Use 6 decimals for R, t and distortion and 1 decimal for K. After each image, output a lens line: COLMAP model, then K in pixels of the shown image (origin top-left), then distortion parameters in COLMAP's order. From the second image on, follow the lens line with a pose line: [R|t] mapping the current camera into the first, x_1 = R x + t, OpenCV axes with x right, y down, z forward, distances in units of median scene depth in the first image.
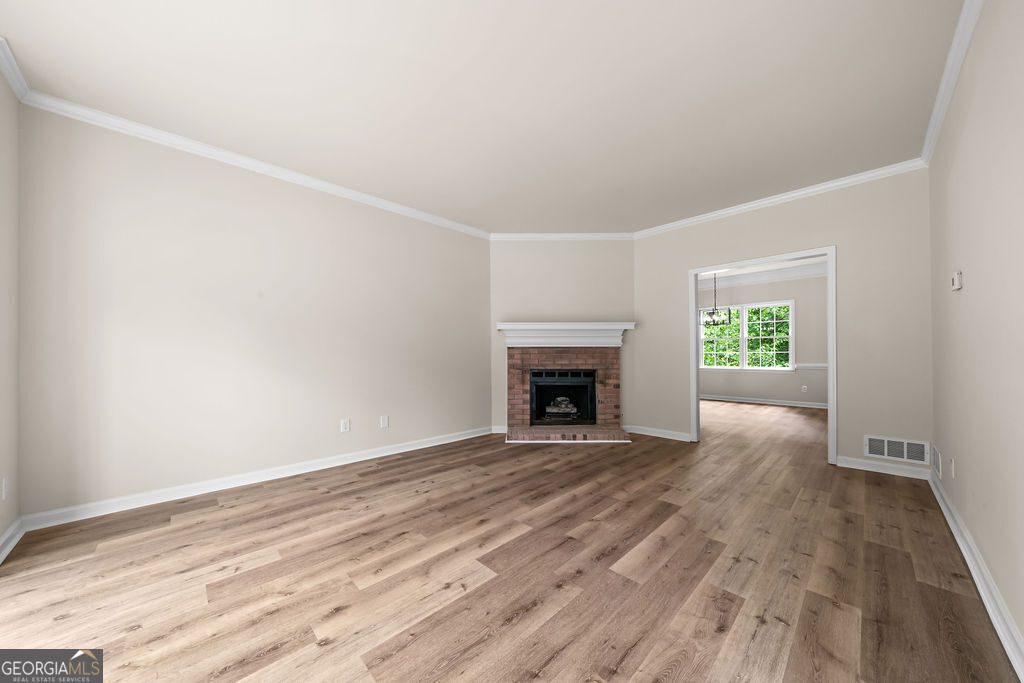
lens RADIAL K [[351.9, 0, 510.0], [0, 351.9, 350.1], [0, 0, 1]] dist [-0.007906, -0.000017]
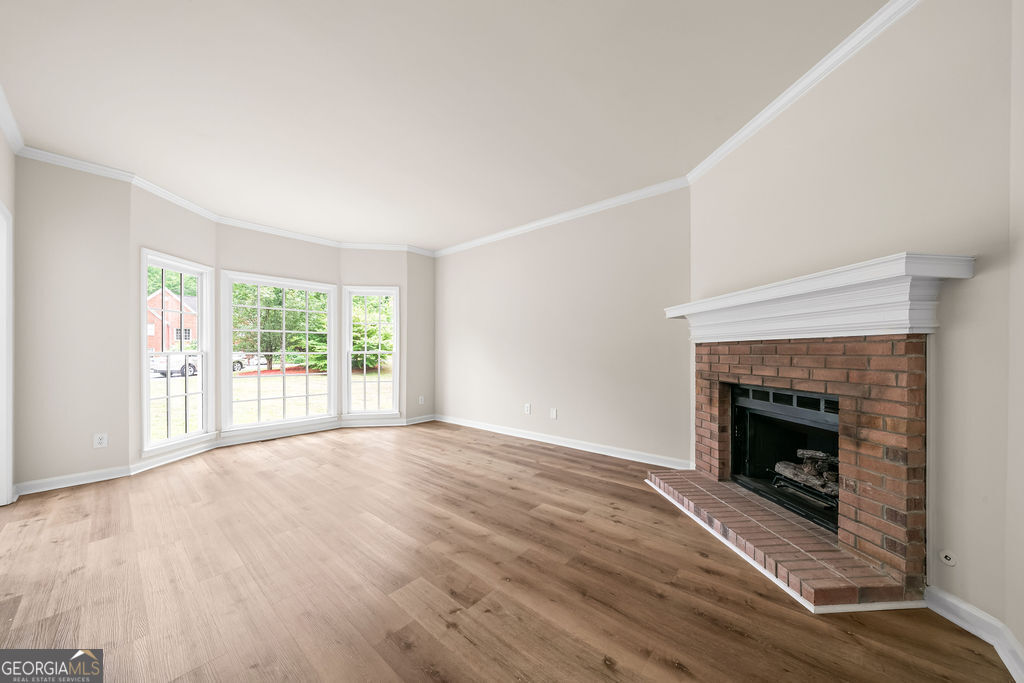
lens RADIAL K [[351.9, 0, 510.0], [0, 351.9, 350.1], [0, 0, 1]] dist [-0.007906, -0.000017]
pose [[0.083376, -0.002861, -0.996514, 0.599316], [0.009623, 0.999952, -0.002066, 0.001592], [0.996472, -0.009417, 0.083400, 0.613156]]
